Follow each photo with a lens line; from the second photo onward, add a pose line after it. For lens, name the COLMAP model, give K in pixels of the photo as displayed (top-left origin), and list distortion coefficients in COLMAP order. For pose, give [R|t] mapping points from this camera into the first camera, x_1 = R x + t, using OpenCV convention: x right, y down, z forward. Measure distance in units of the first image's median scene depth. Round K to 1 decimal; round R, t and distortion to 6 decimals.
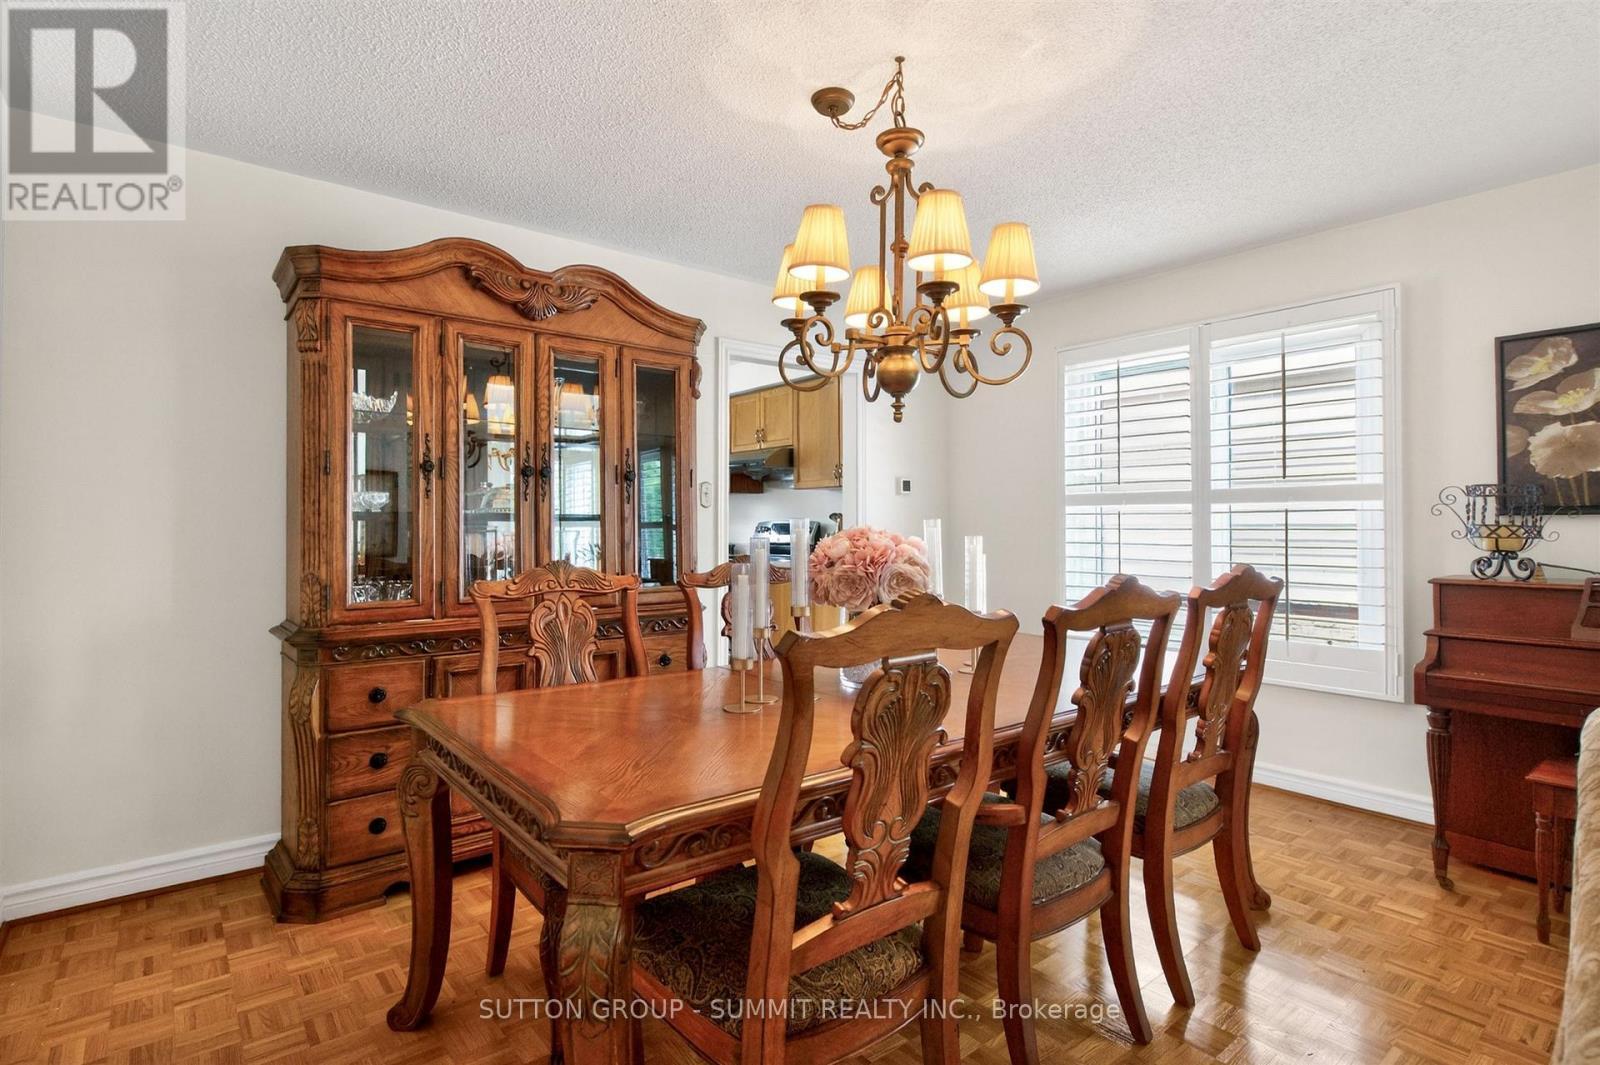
lens RADIAL K [[784.4, 0, 800.0], [0, 784.4, 532.5], [0, 0, 1]] dist [-0.002833, -0.000349]
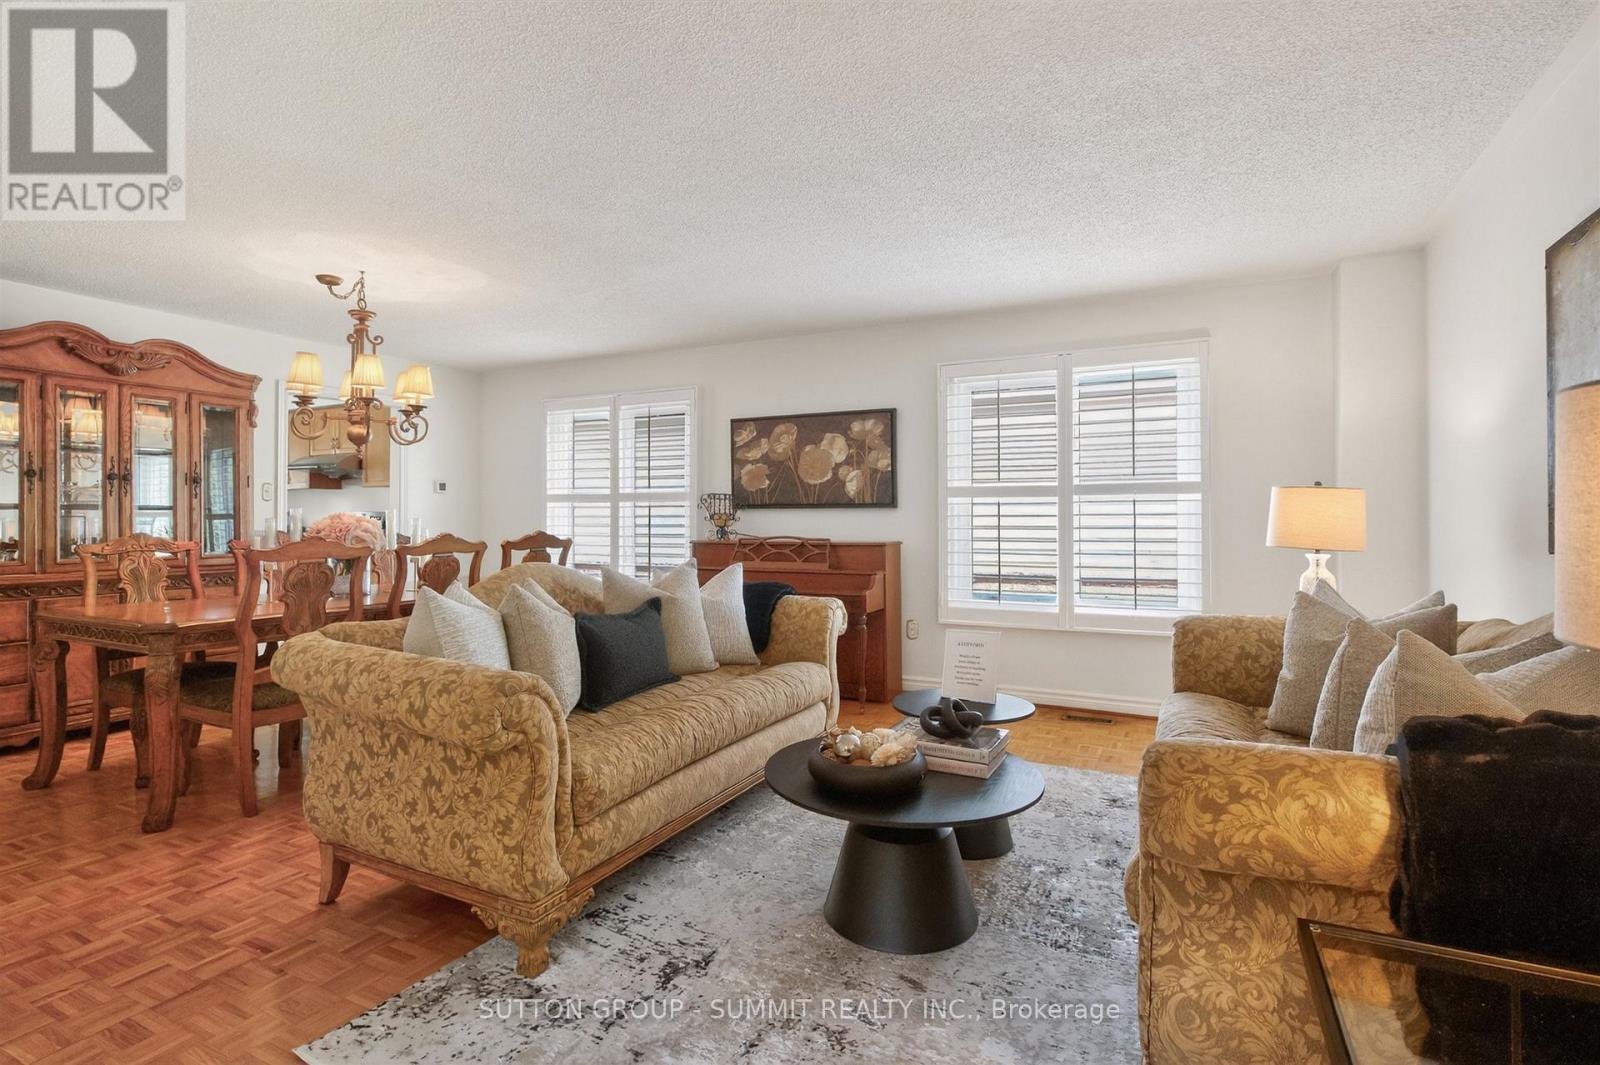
lens RADIAL K [[779.6, 0, 799.5], [0, 779.6, 517.1], [0, 0, 1]] dist [-0.003219, -0.001766]
pose [[0.913997, 0.000349, 0.405720, 0.251730], [0.004181, 0.999938, -0.010280, 0.020286], [-0.405699, 0.011092, 0.913940, -0.893224]]
